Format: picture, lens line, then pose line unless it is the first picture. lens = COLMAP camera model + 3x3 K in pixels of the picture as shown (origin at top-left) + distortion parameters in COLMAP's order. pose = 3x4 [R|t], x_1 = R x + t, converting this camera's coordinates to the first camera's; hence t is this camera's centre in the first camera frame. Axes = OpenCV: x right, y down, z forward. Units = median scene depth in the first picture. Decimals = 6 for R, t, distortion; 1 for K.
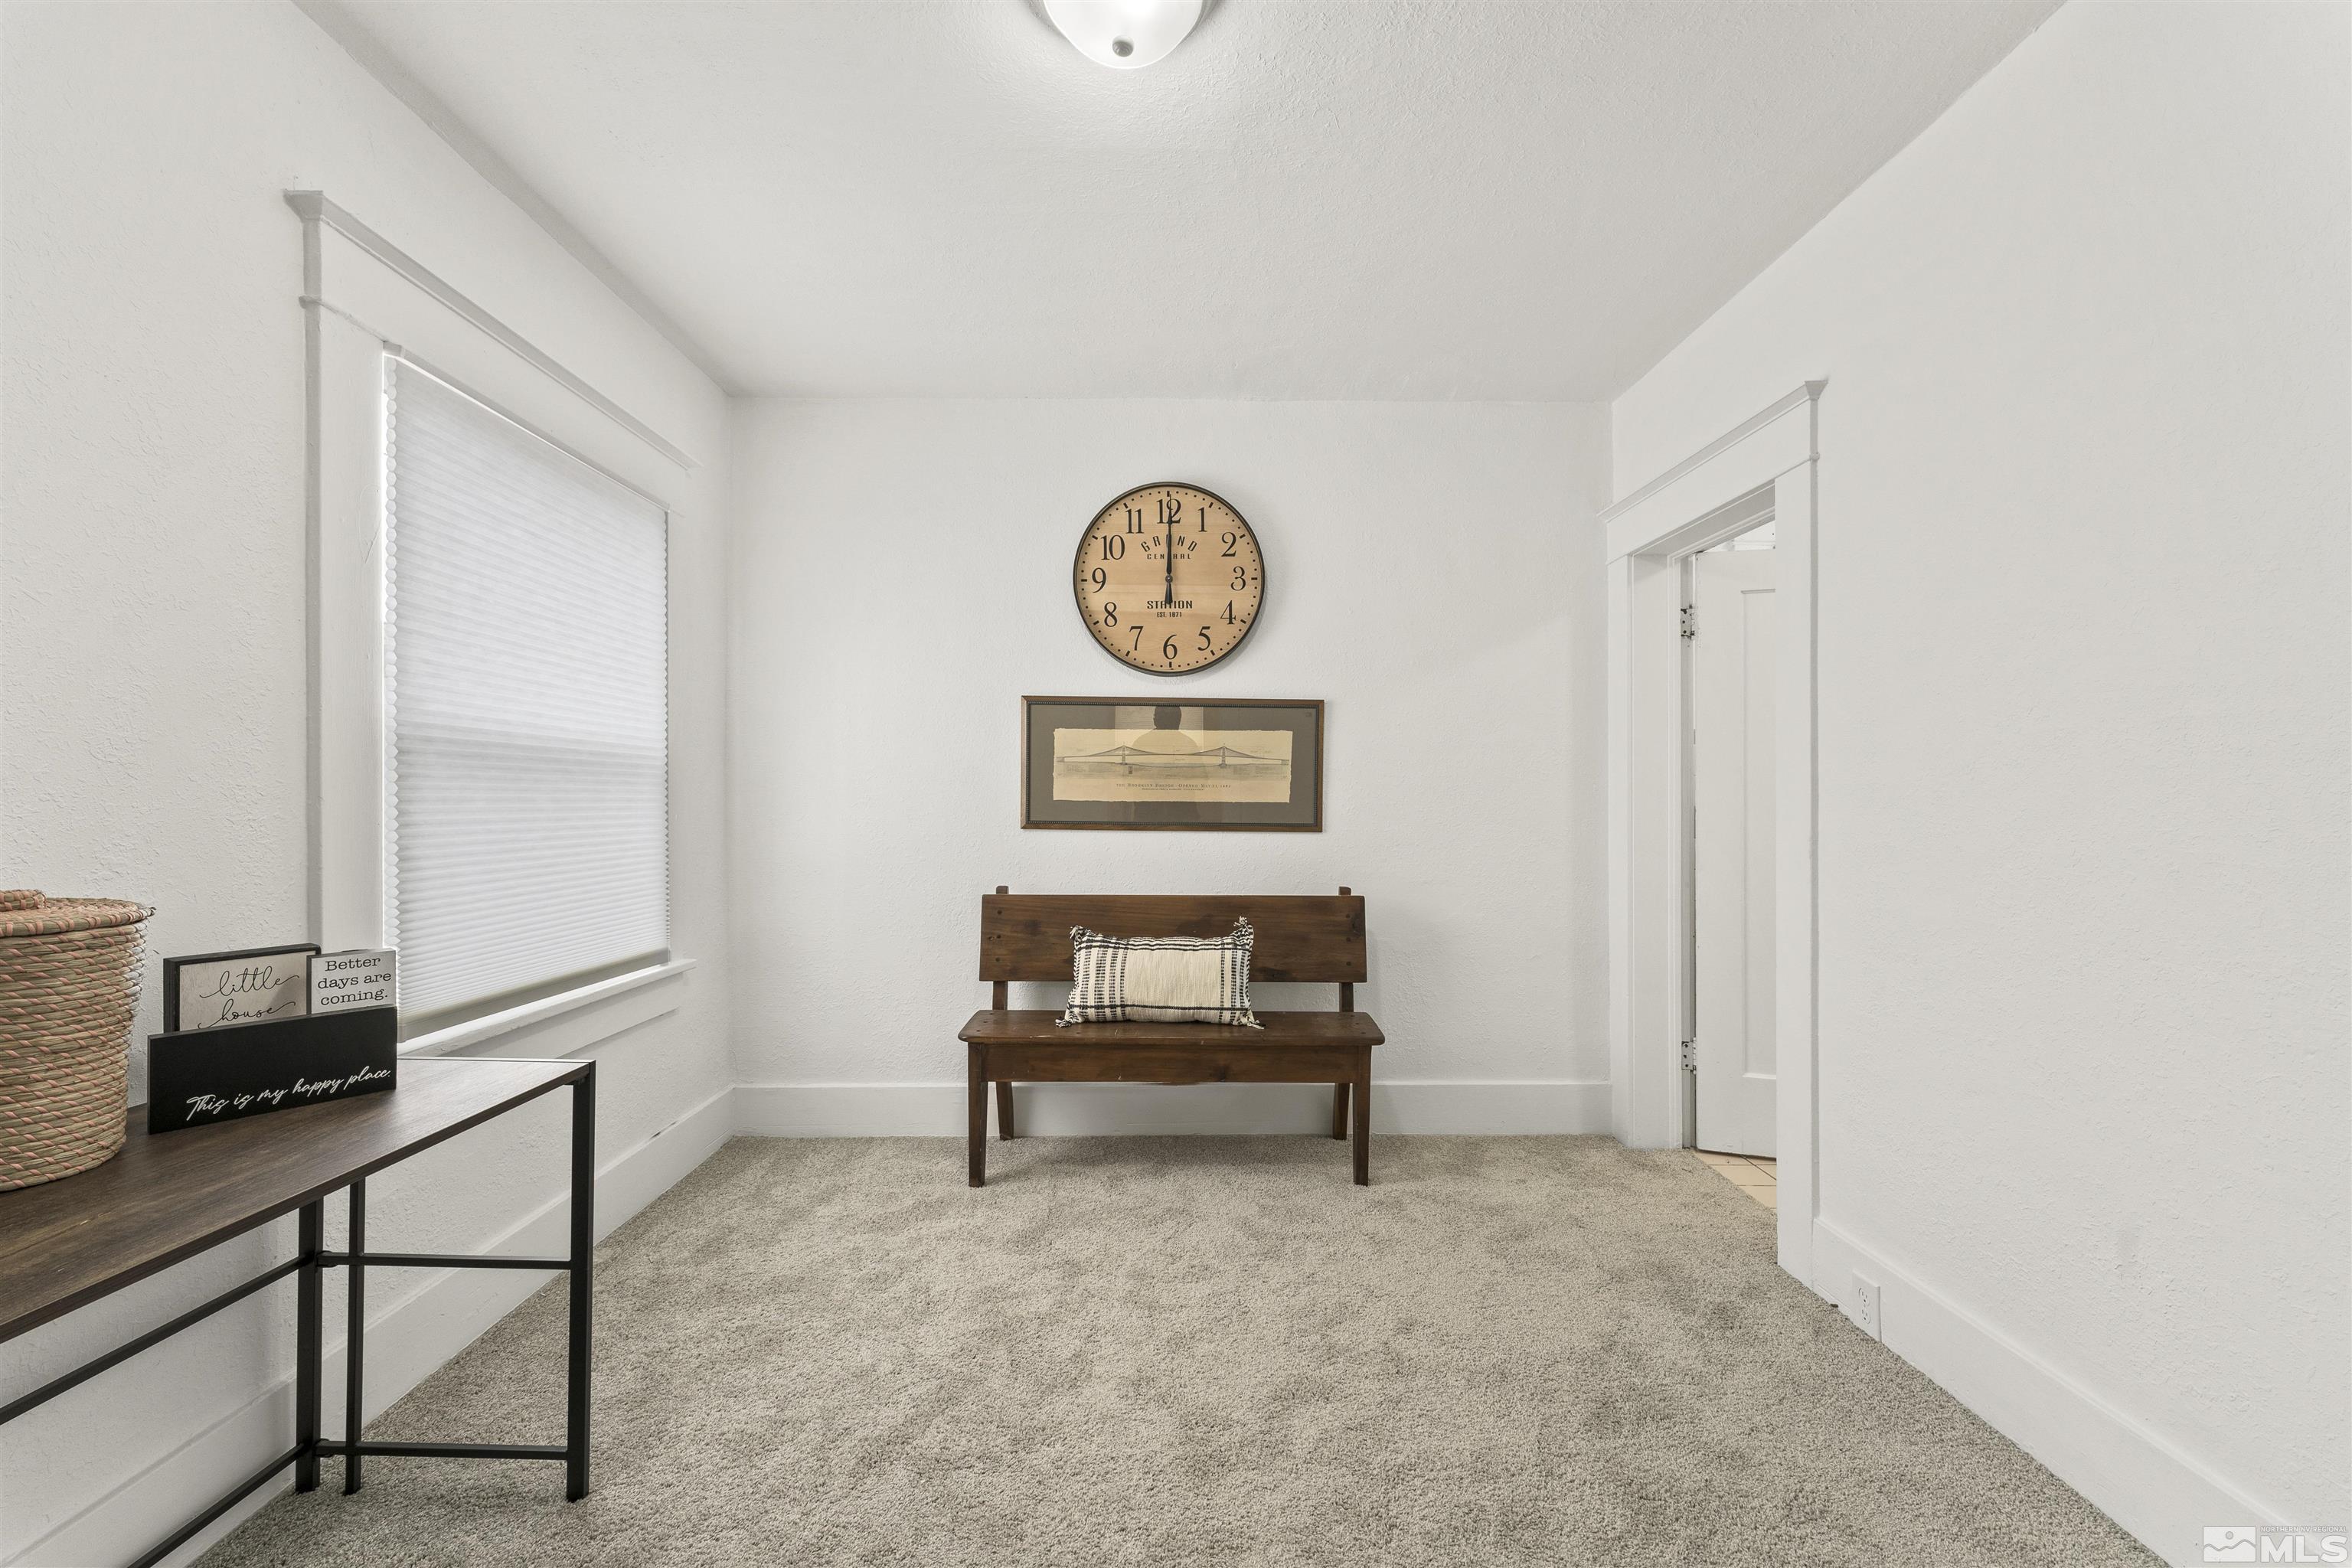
lens RADIAL K [[962.4, 0, 1178.3], [0, 962.4, 793.7], [0, 0, 1]] dist [0.000867, 0.000026]
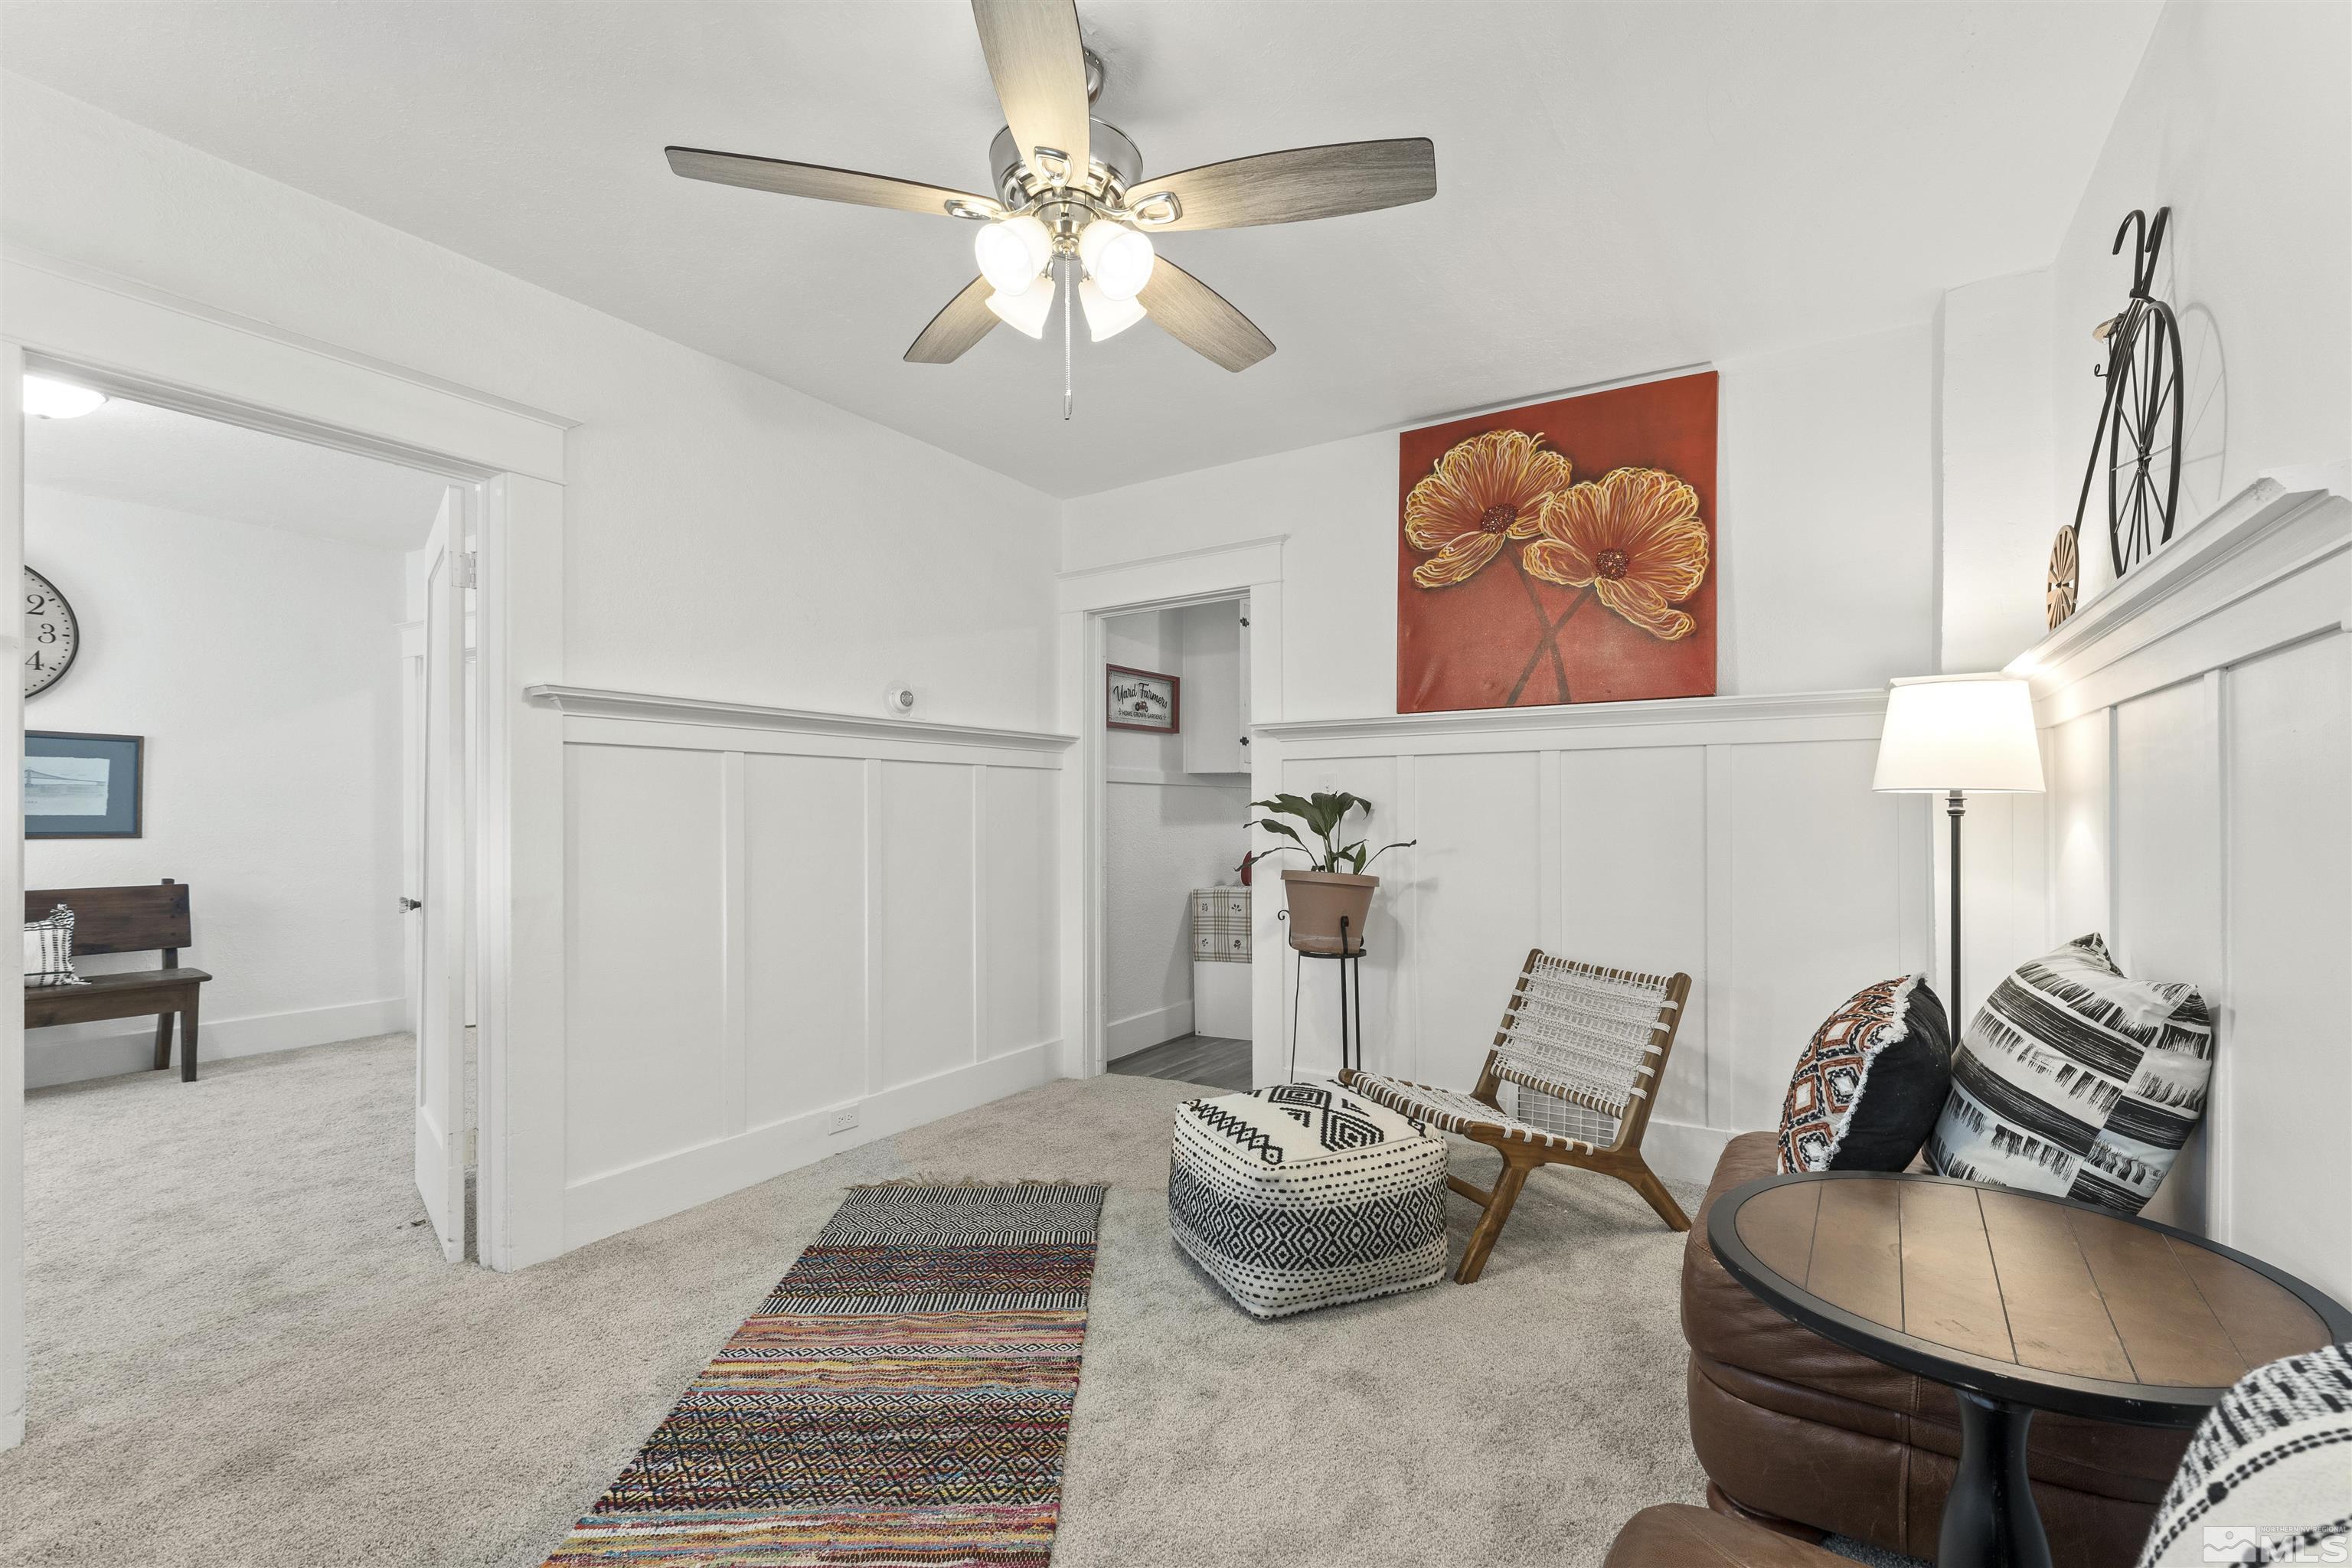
lens RADIAL K [[1040.5, 0, 1186.9], [0, 1040.5, 803.0], [0, 0, 1]] dist [0.005753, 0.000942]
pose [[0.542858, 0.000495, 0.839824, -0.282029], [-0.001550, 0.999999, 0.000413, -0.010353], [-0.839823, -0.001526, 0.542858, -0.983858]]
